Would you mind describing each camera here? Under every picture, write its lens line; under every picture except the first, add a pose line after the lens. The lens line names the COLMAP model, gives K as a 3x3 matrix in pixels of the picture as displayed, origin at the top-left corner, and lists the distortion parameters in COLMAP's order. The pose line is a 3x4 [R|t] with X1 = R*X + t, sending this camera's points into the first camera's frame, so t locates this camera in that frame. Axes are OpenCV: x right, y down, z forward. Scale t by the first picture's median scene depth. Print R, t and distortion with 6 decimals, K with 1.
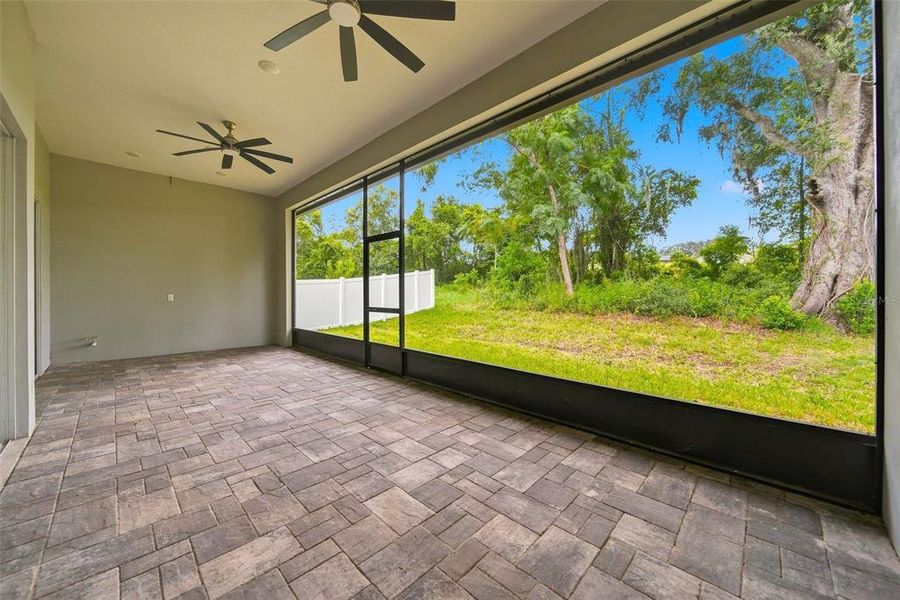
lens RADIAL K [[323.9, 0, 453.9], [0, 323.9, 303.5], [0, 0, 1]] dist [-0.005376, -0.000294]
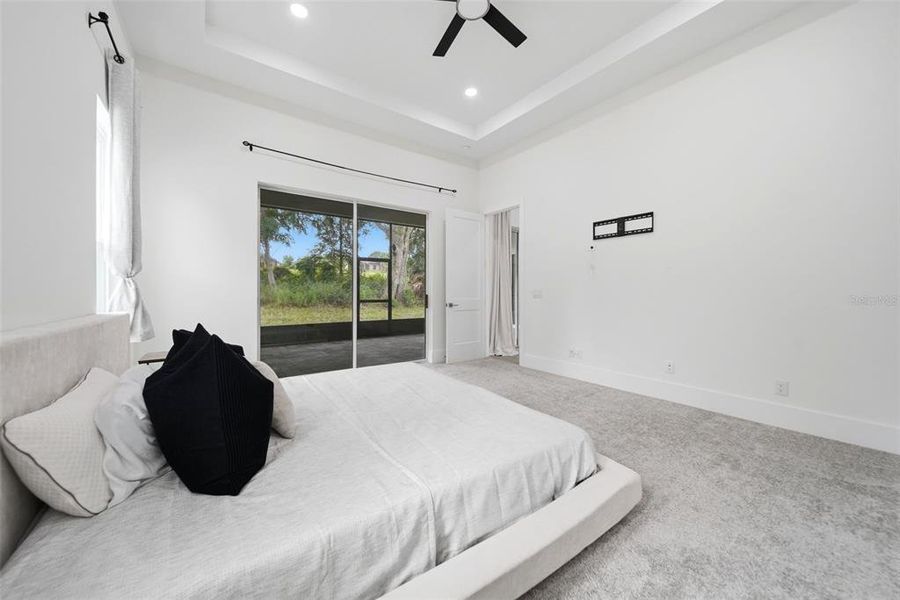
lens RADIAL K [[323.9, 0, 448.3], [0, 323.9, 293.0], [0, 0, 1]] dist [-0.005376, -0.000294]
pose [[0.193895, -0.002460, 0.981019, -0.654039], [0.027243, 0.999625, -0.002878, -0.003684], [-0.980644, 0.027284, 0.193889, 0.075727]]
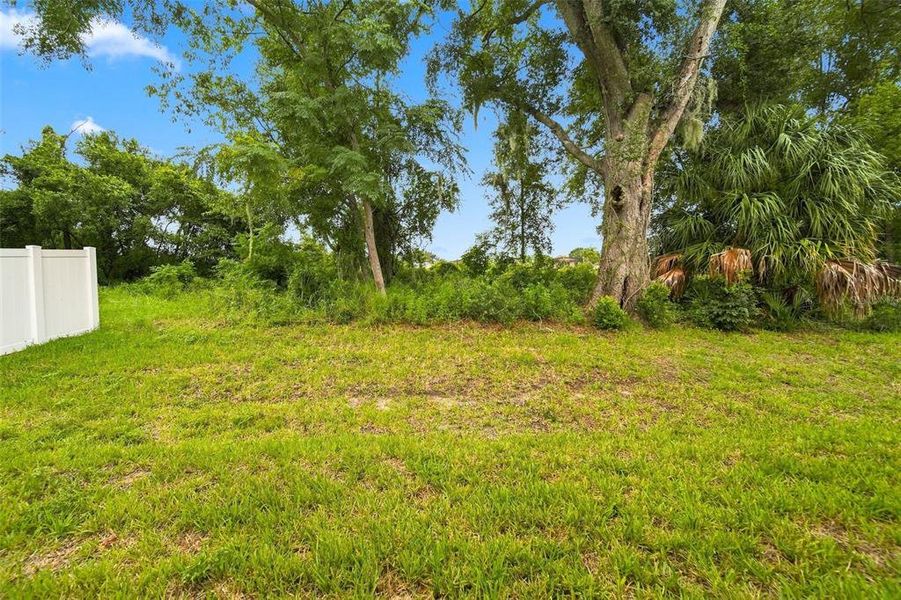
lens RADIAL K [[324.2, 0, 447.8], [0, 324.2, 300.9], [0, 0, 1]] dist [-0.005376, -0.000294]
pose [[0.716222, -0.020023, 0.697586, -0.024861], [0.033023, 0.999441, -0.005217, -0.010907], [-0.697091, 0.026773, 0.716483, 0.346753]]
